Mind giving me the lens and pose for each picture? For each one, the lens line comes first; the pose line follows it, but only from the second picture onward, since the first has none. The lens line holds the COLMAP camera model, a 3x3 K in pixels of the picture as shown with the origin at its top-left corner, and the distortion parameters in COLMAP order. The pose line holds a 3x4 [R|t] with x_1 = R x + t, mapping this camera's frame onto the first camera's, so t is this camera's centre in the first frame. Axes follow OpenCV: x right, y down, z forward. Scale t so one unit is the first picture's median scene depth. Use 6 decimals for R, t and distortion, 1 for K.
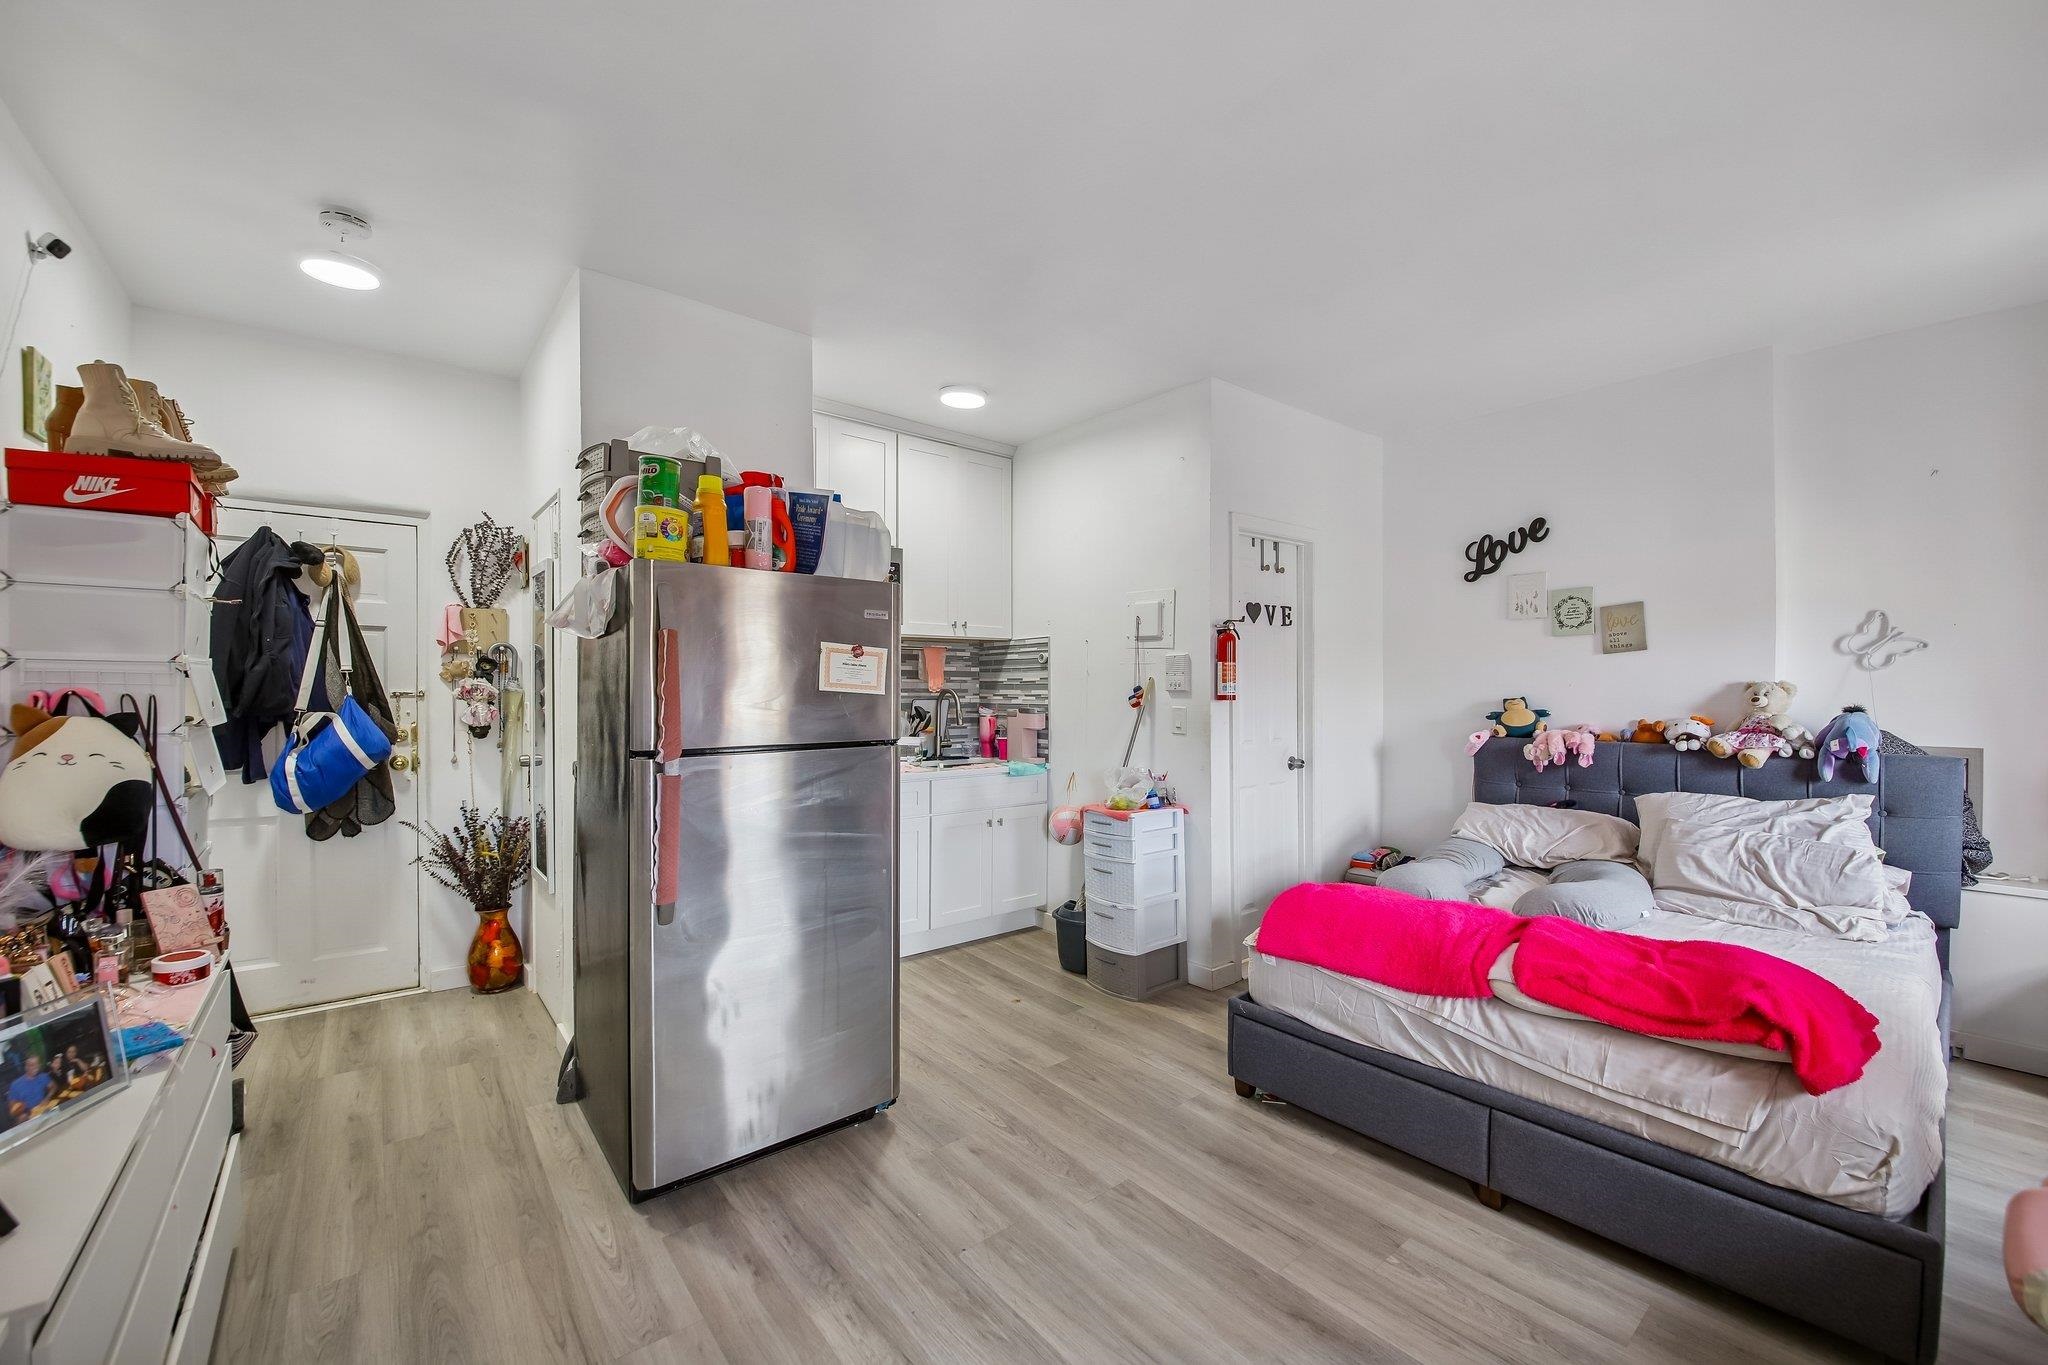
lens RADIAL K [[806.7, 0, 1029.1], [0, 806.7, 686.7], [0, 0, 1]] dist [-0.001835, -0.000457]
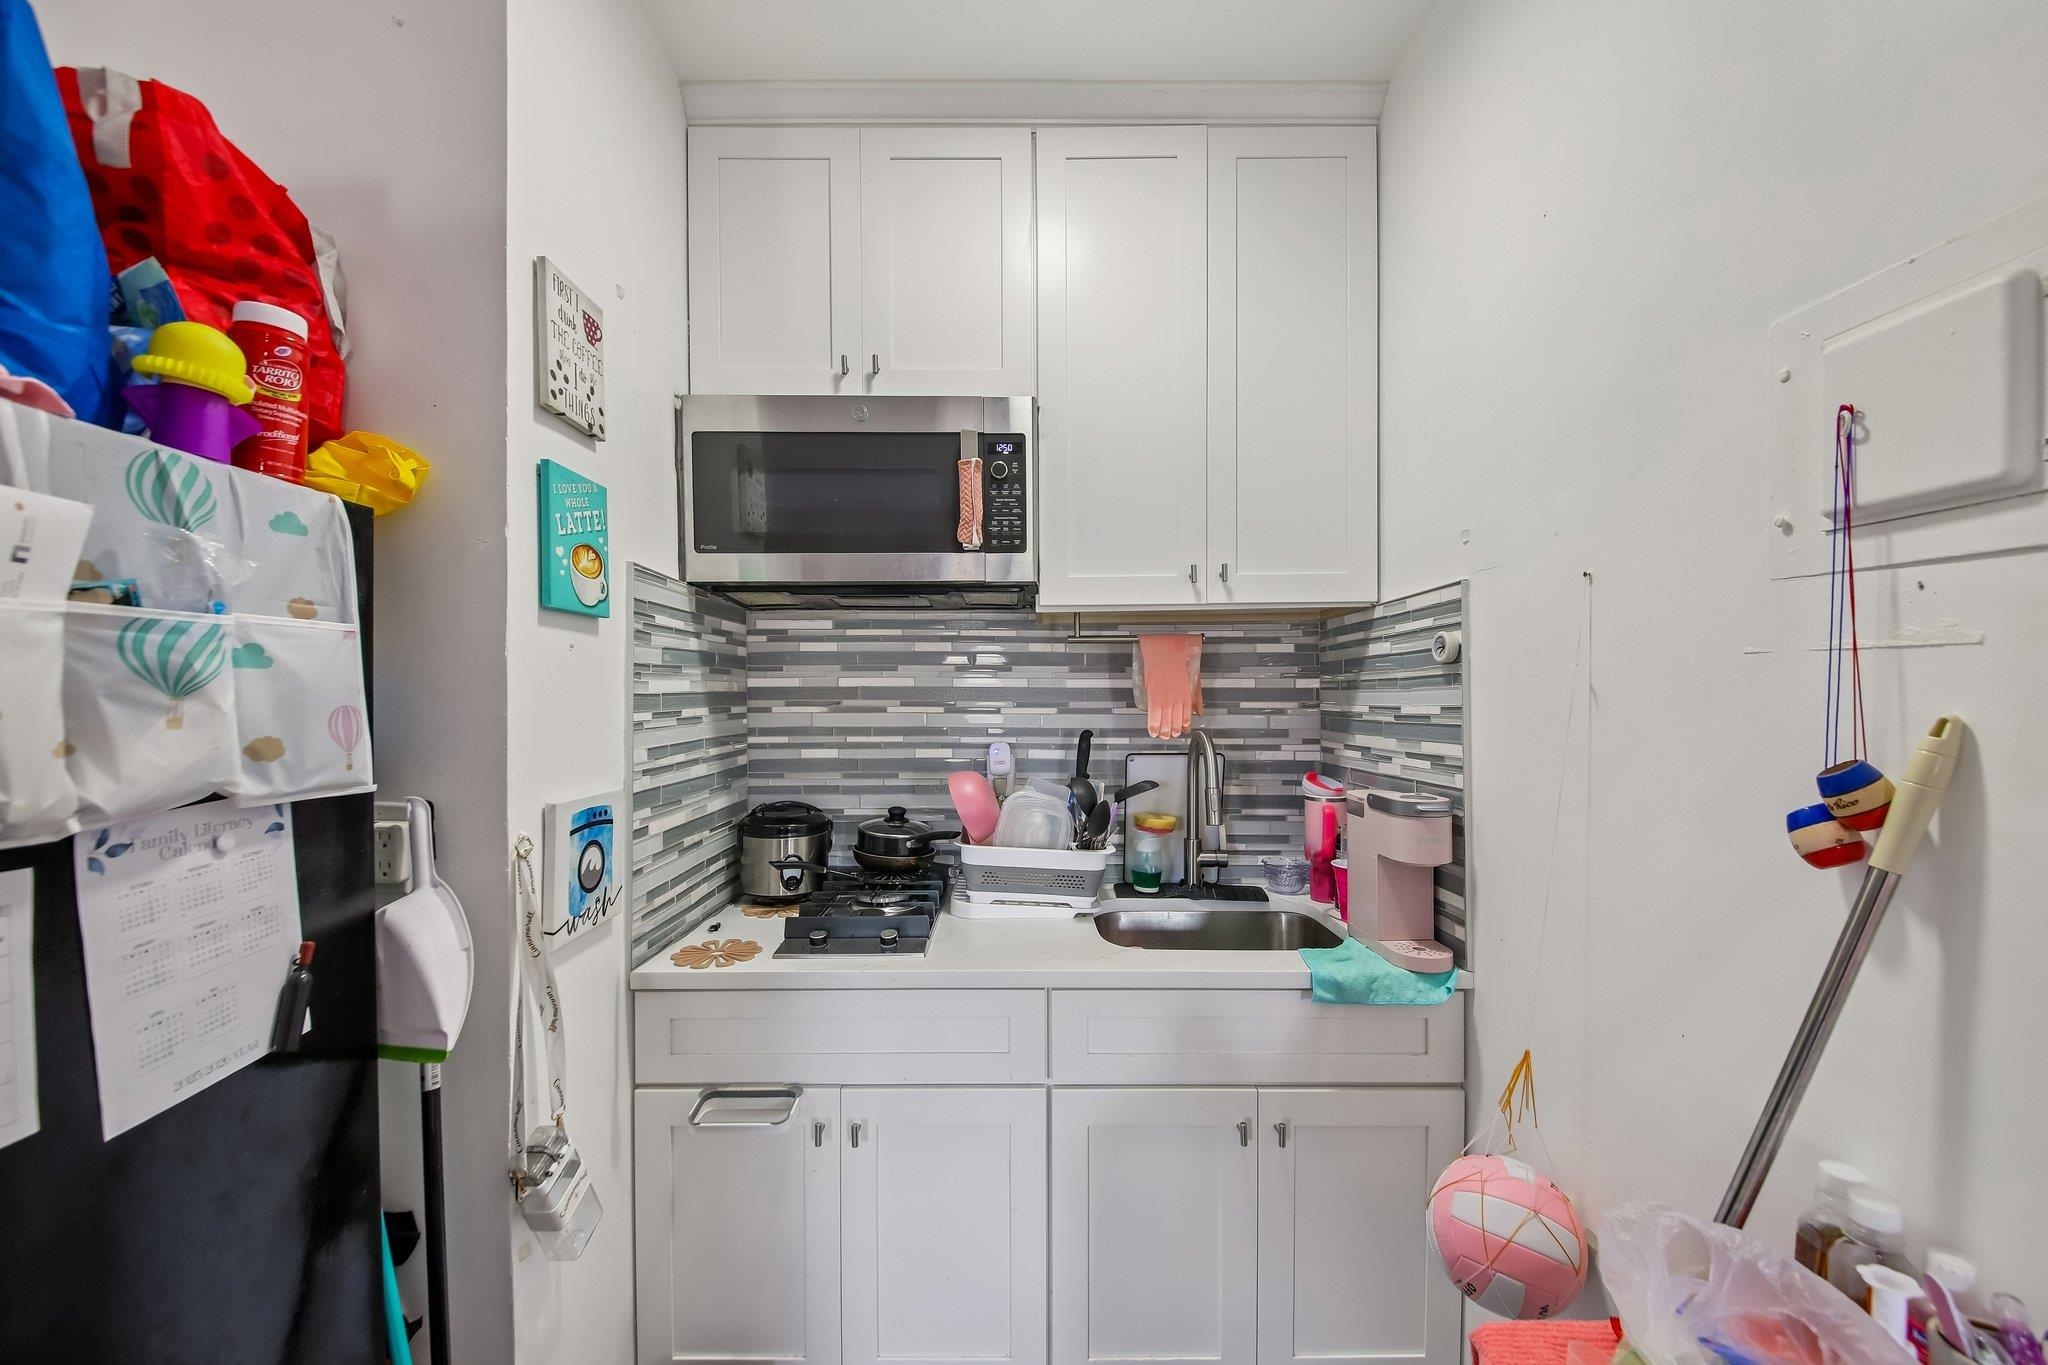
lens RADIAL K [[806.7, 0, 1014.0], [0, 806.7, 697.3], [0, 0, 1]] dist [-0.001835, -0.000457]
pose [[0.772769, -0.006571, -0.634653, 0.089719], [0.008266, 0.999966, -0.000288, -0.016320], [0.634633, -0.005023, 0.772797, 0.632363]]
